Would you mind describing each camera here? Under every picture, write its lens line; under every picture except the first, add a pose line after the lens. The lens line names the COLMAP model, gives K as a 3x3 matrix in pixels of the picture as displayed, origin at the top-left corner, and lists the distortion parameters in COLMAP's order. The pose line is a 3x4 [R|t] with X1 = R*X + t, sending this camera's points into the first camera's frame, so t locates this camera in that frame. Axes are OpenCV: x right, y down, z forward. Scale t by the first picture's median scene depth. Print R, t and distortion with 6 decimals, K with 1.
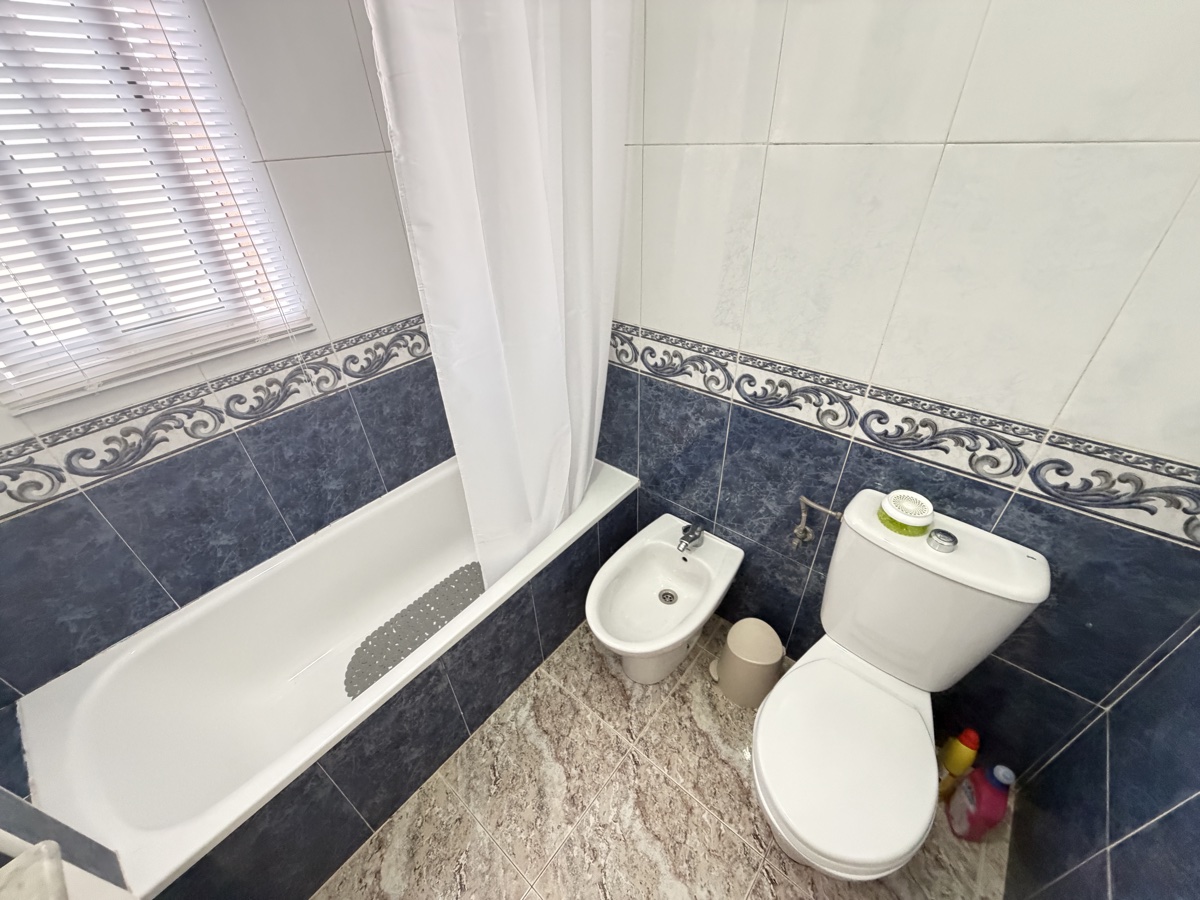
lens RADIAL K [[479.4, 0, 597.7], [0, 479.4, 452.6], [0, 0, 1]] dist [-0.000298, -0.000455]
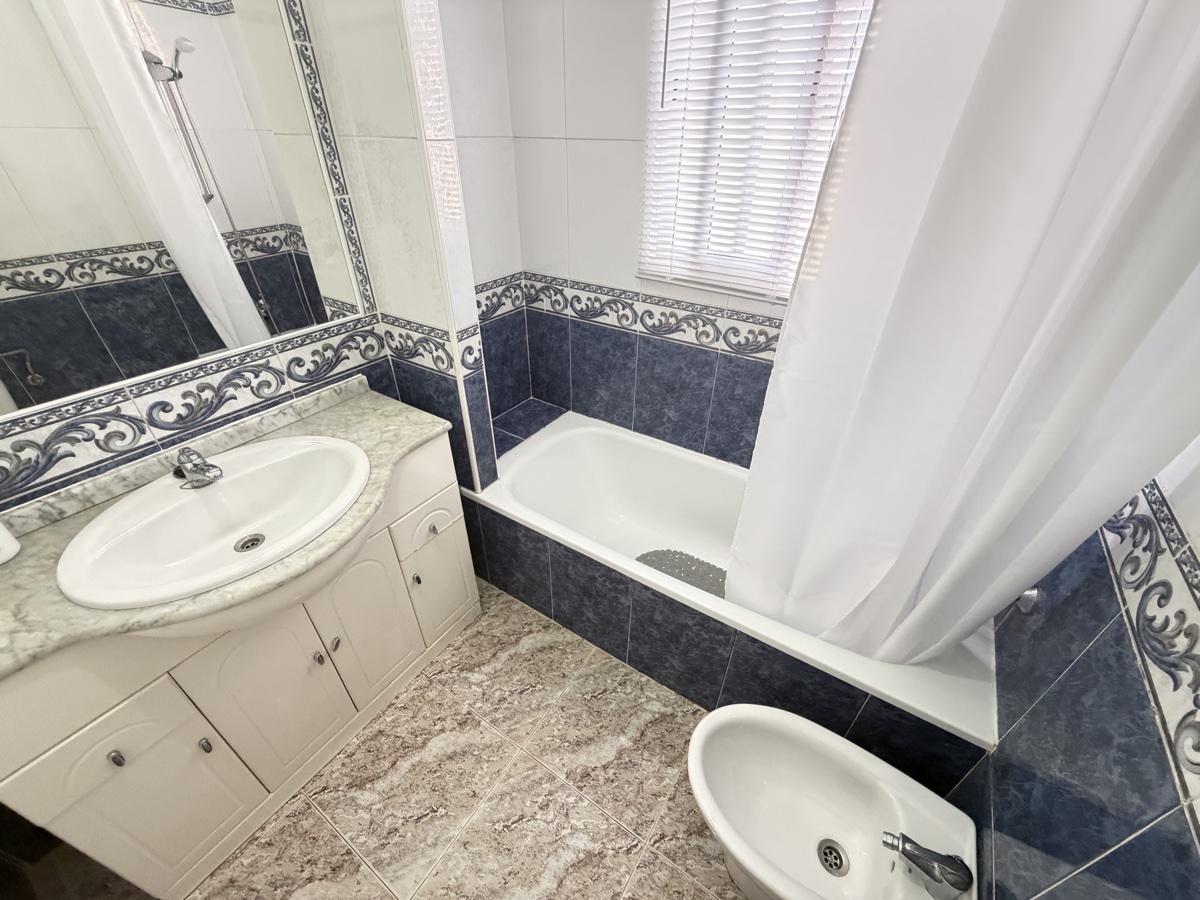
lens RADIAL K [[479.4, 0, 597.7], [0, 479.4, 452.6], [0, 0, 1]] dist [-0.000298, -0.000455]
pose [[0.121173, 0.579816, -0.805686, 0.361873], [-0.578301, 0.700929, 0.417452, -0.189368], [0.806774, 0.415345, 0.420242, 0.296995]]
